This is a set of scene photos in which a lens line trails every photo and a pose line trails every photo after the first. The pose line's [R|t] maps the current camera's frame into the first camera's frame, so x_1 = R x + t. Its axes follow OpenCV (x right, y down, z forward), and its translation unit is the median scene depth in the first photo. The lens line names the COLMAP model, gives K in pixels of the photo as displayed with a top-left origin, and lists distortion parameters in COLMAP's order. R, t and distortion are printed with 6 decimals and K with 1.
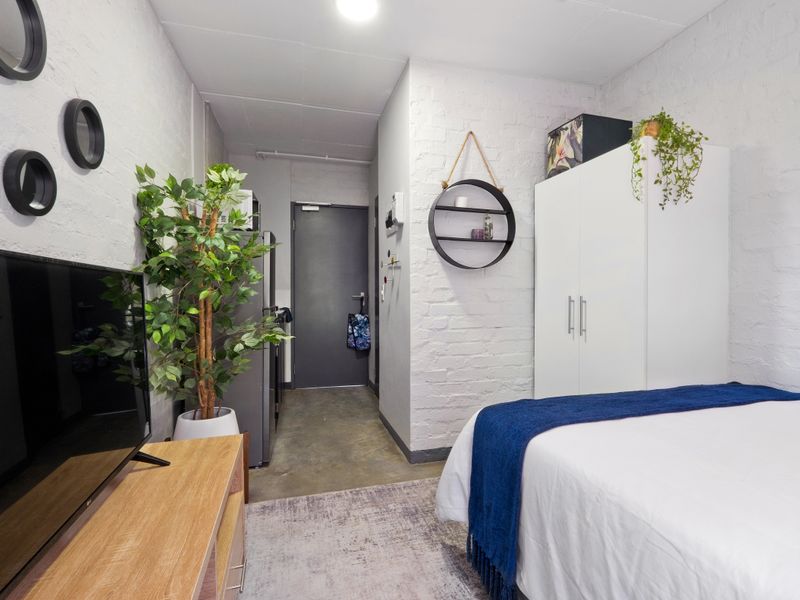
lens RADIAL K [[397.4, 0, 402.8], [0, 397.4, 303.0], [0, 0, 1]] dist [0.001203, -0.001089]
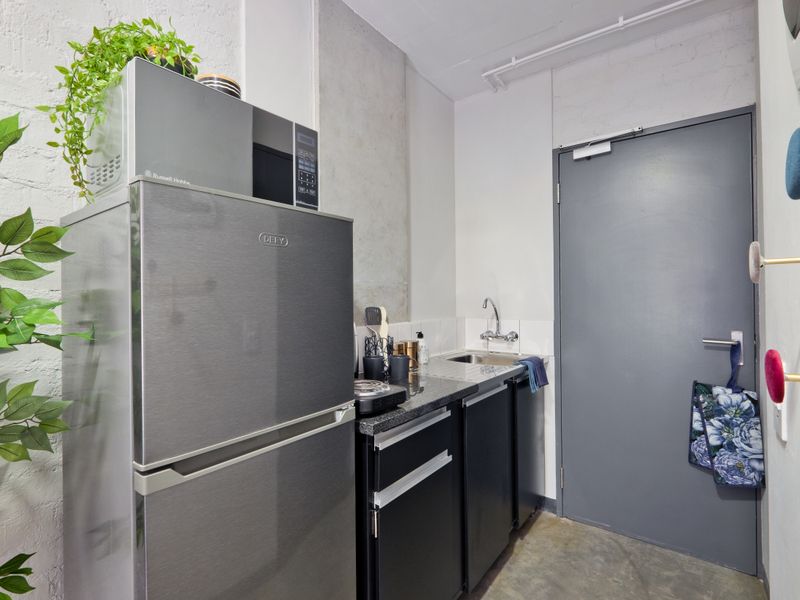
lens RADIAL K [[397.4, 0, 401.0], [0, 397.4, 297.2], [0, 0, 1]] dist [0.001203, -0.001089]
pose [[0.617072, -0.003430, -0.786899, 0.000952], [0.005848, 0.999983, 0.000227, -0.063100], [0.786885, -0.004742, 0.617081, 0.512073]]
